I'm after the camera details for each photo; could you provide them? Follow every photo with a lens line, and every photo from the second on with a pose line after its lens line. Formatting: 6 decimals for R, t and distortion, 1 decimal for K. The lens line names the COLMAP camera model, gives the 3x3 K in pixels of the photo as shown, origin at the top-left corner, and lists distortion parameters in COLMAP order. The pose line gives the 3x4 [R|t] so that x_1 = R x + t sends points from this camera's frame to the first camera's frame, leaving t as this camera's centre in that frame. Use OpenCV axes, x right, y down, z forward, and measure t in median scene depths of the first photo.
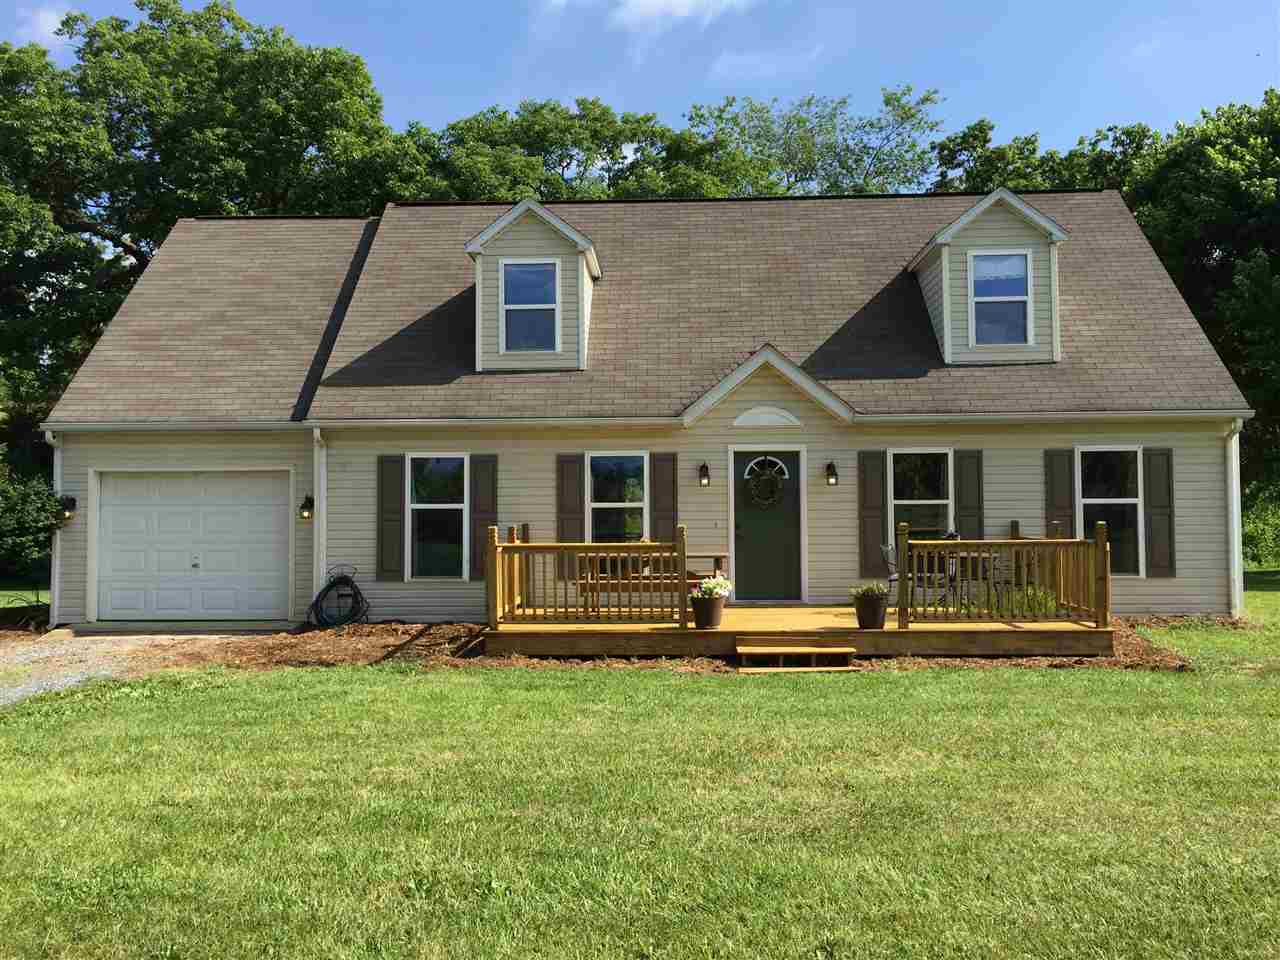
lens RADIAL K [[1074.2, 0, 640.0], [0, 1074.2, 480.0], [0, 0, 1]] dist [0.105012, -0.173076]
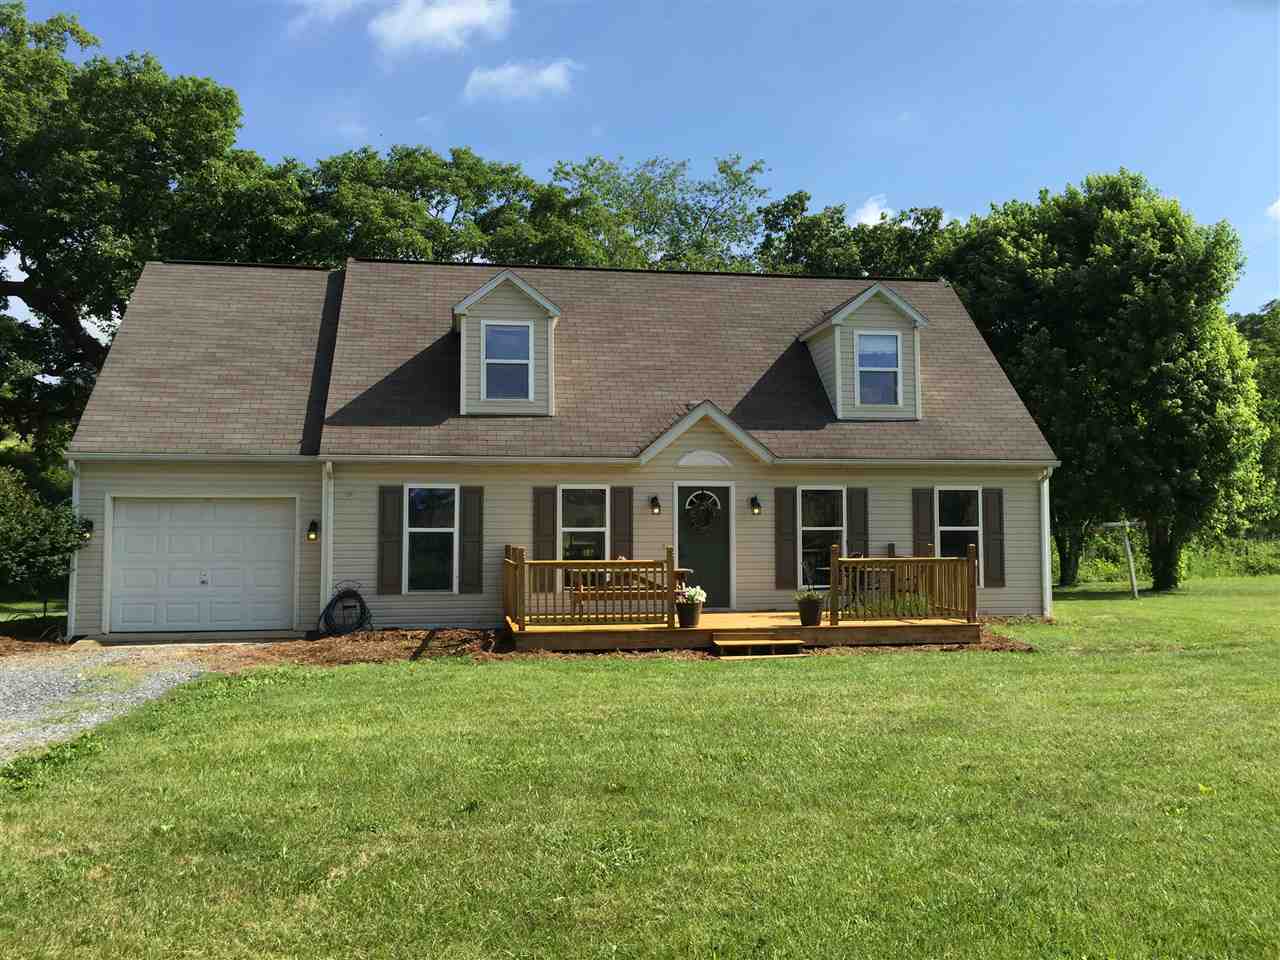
lens RADIAL K [[1074.2, 0, 640.0], [0, 1074.2, 480.0], [0, 0, 1]] dist [0.105012, -0.173076]
pose [[0.979838, 0.014318, 0.199279, -0.196531], [-0.010438, 0.999735, -0.020509, -0.007876], [-0.199520, 0.018016, 0.979728, -0.189637]]
